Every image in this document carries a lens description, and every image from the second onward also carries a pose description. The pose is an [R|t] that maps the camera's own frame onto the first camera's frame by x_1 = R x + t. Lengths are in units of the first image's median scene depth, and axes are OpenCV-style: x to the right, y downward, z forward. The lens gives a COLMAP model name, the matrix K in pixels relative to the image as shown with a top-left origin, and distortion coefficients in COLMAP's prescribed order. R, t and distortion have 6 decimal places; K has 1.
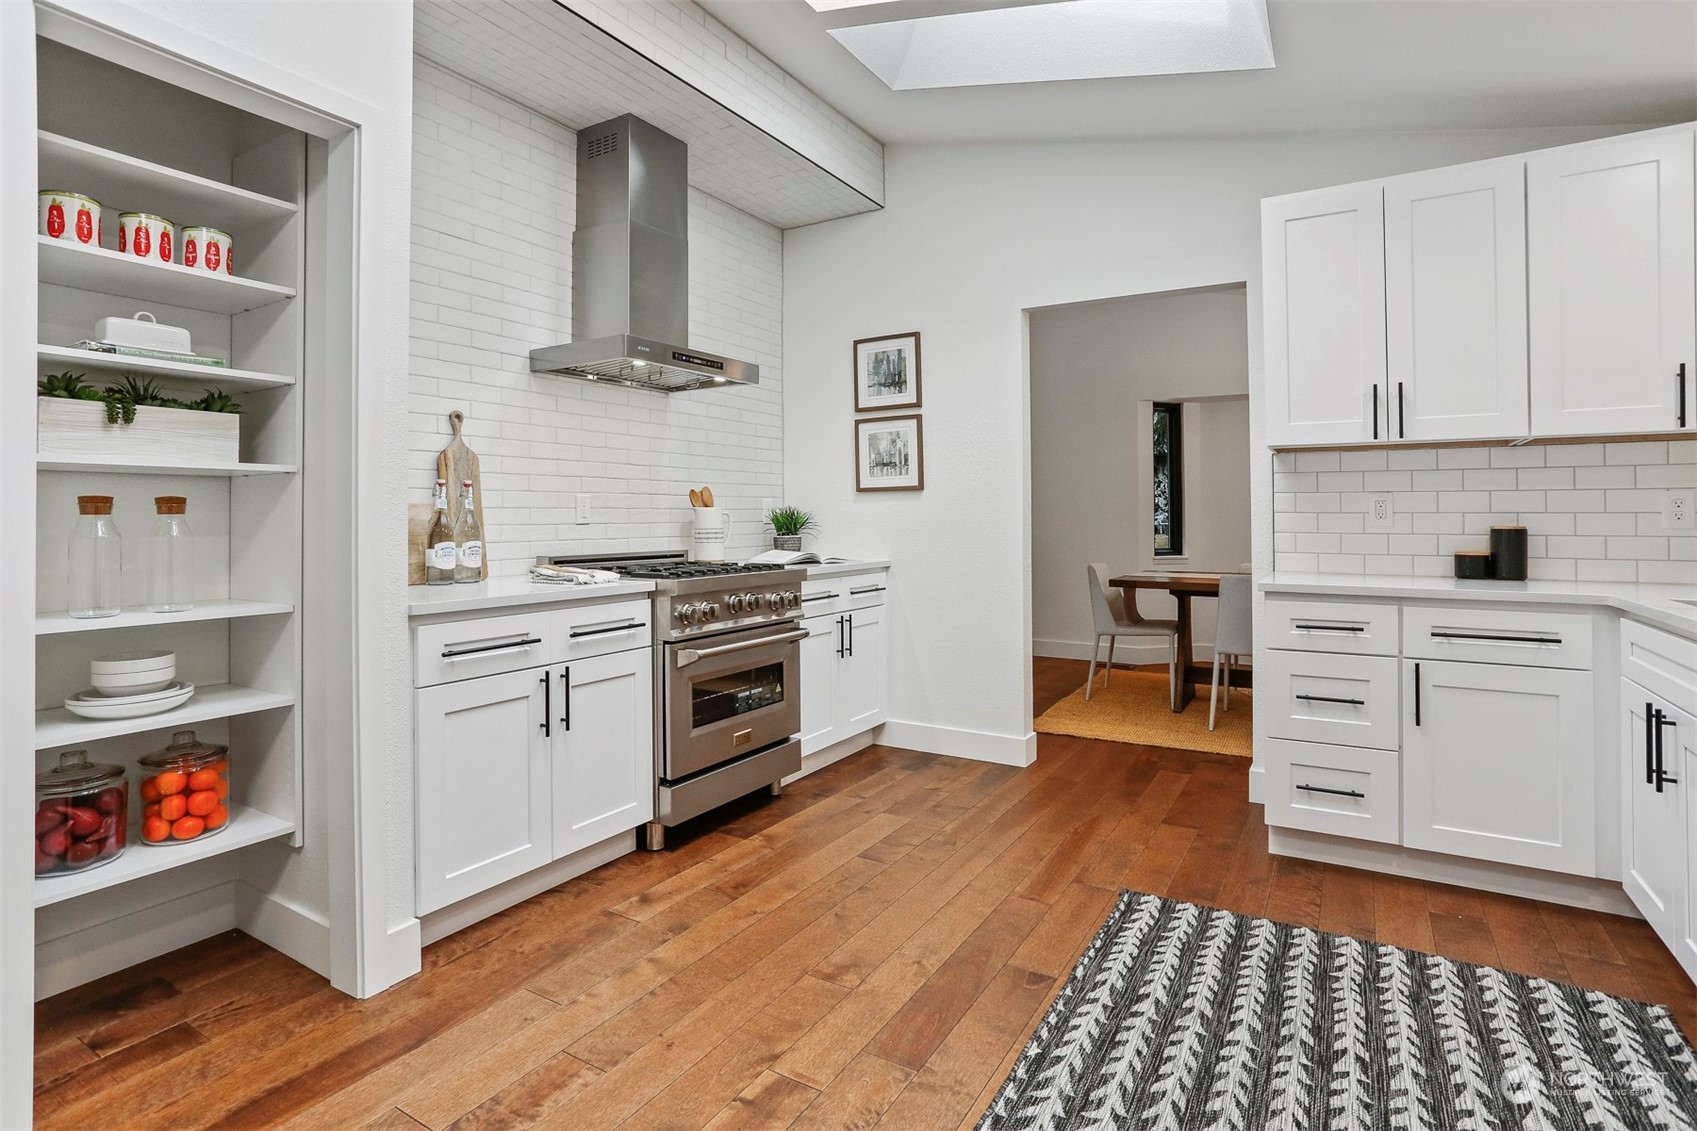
lens RADIAL K [[852.2, 0, 822.1], [0, 852.2, 510.5], [0, 0, 1]] dist [-0.045906, 0.019495]
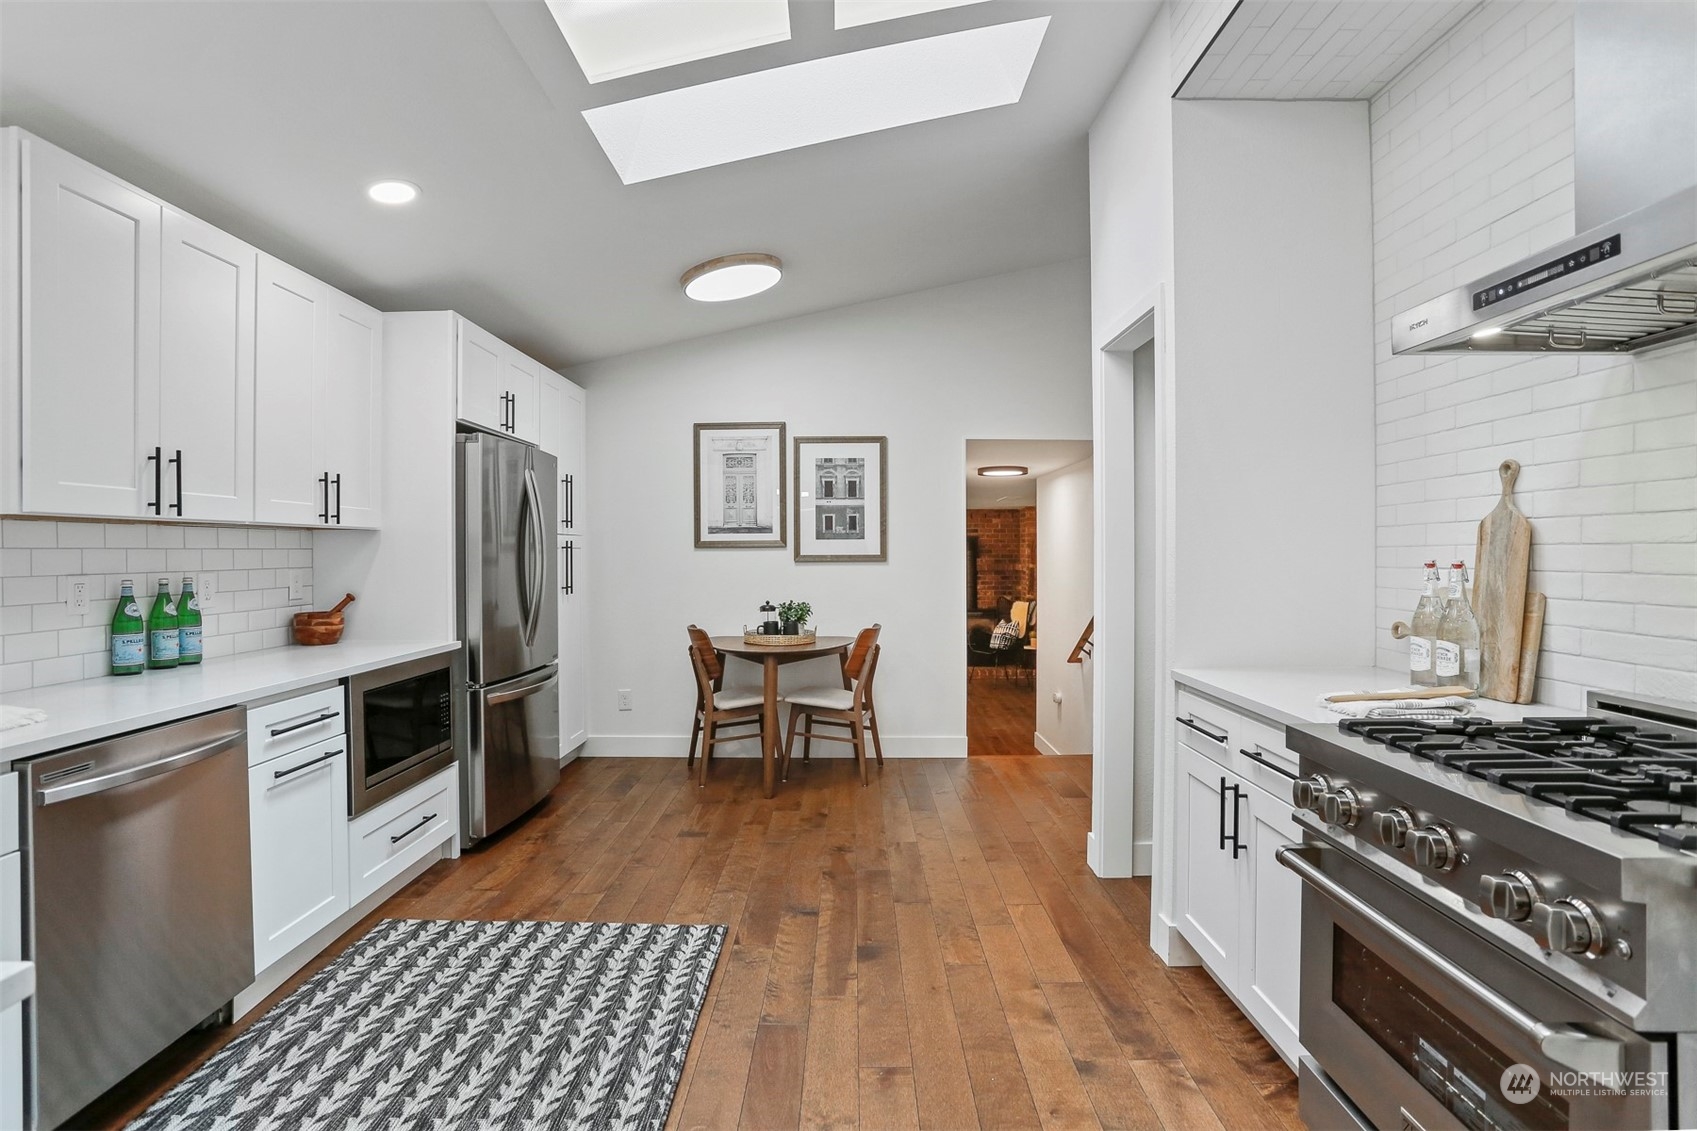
lens RADIAL K [[836.3, 0, 816.0], [0, 836.3, 566.2], [0, 0, 1]] dist [-0.001892, 0.015645]
pose [[-0.859753, 0.009251, -0.510627, 0.576758], [0.010260, 0.999947, 0.000841, -0.048147], [0.510608, -0.004516, -0.859802, 1.787623]]
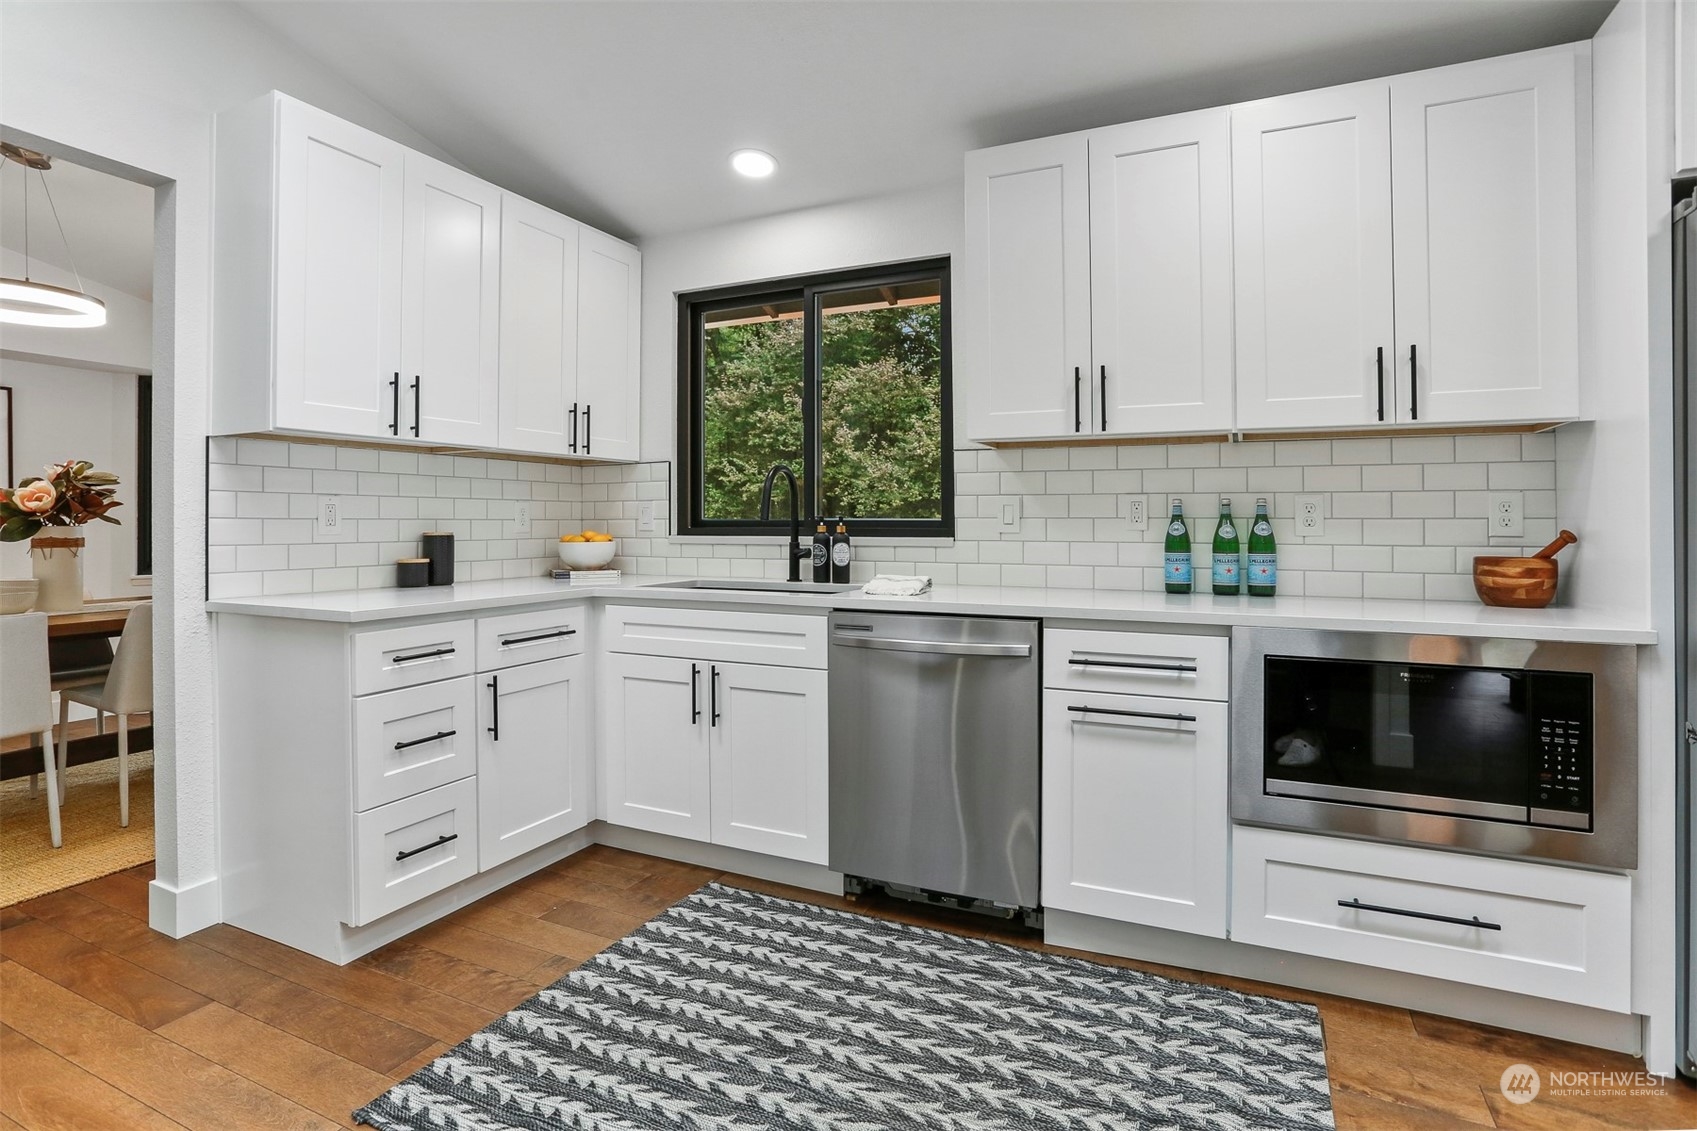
lens RADIAL K [[871.1, 0, 837.8], [0, 871.1, 519.1], [0, 0, 1]] dist [-0.061677, 0.031756]
pose [[-0.120187, 0.003991, 0.992743, -0.381995], [-0.009643, 0.999940, -0.005187, 0.003259], [-0.992704, -0.010196, -0.120141, 0.864927]]
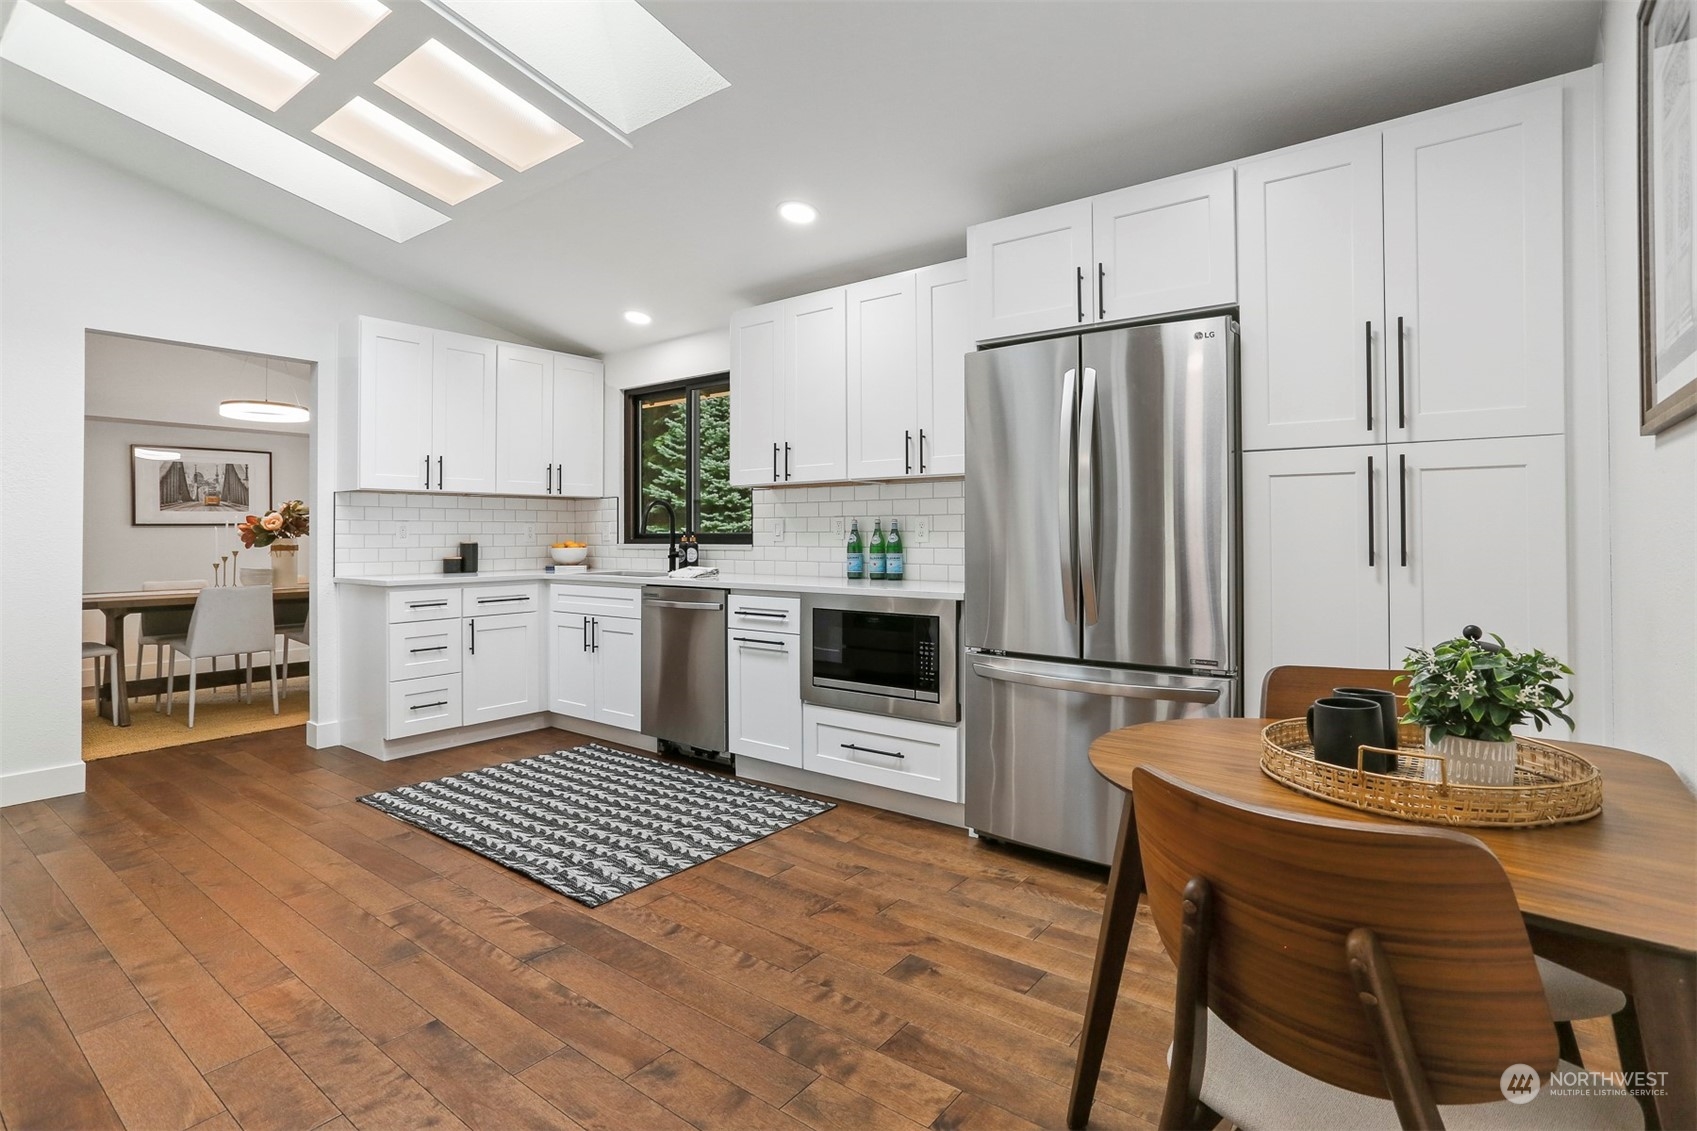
lens RADIAL K [[855.7, 0, 849.5], [0, 855.7, 524.2], [0, 0, 1]] dist [-0.030953, 0.018344]
pose [[0.096301, 0.012572, 0.995273, -1.202342], [-0.006736, 0.999906, -0.011979, -0.003514], [-0.995329, -0.005550, 0.096377, 0.034442]]
